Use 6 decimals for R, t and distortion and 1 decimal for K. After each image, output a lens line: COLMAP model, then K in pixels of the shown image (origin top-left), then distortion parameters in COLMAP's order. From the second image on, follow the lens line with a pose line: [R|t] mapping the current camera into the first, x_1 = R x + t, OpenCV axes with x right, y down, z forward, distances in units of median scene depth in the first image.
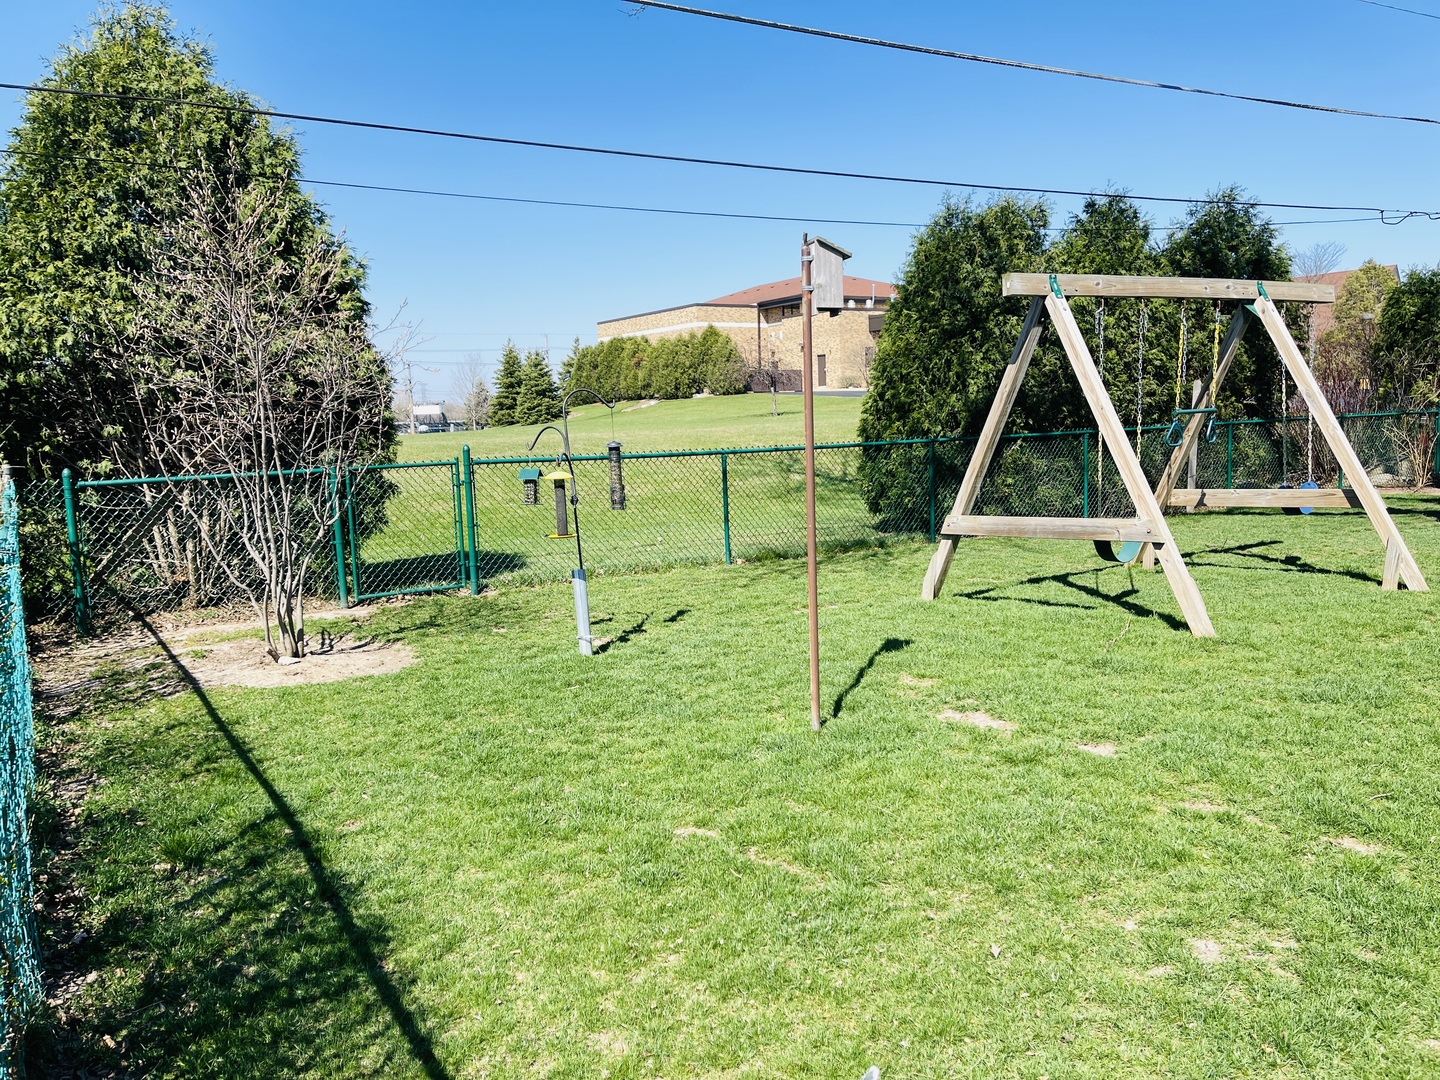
lens RADIAL K [[1080.3, 0, 720.0], [0, 1080.3, 540.0], [0, 0, 1]] dist [0.071652, -0.086953]
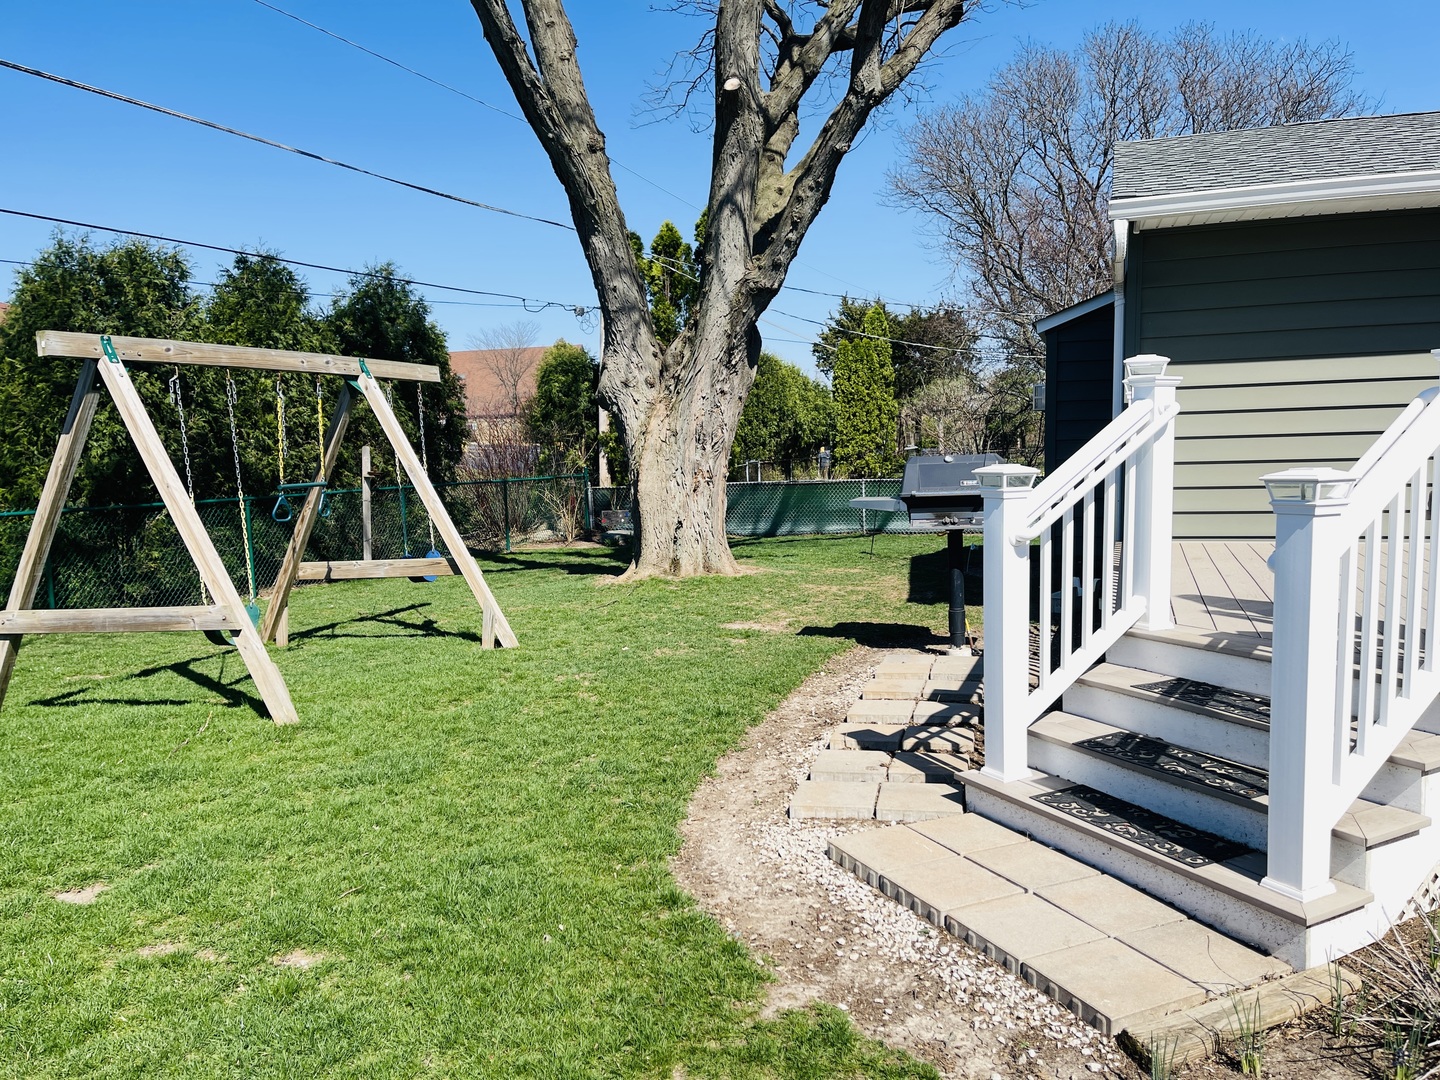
lens RADIAL K [[1087.9, 0, 726.4], [0, 1087.9, 555.4], [0, 0, 1]] dist [0.016597, -0.002288]
pose [[0.786369, -0.044952, 0.616119, 0.124102], [0.066650, 0.997701, -0.012275, -0.017081], [-0.614151, 0.050716, 0.787557, -0.004930]]
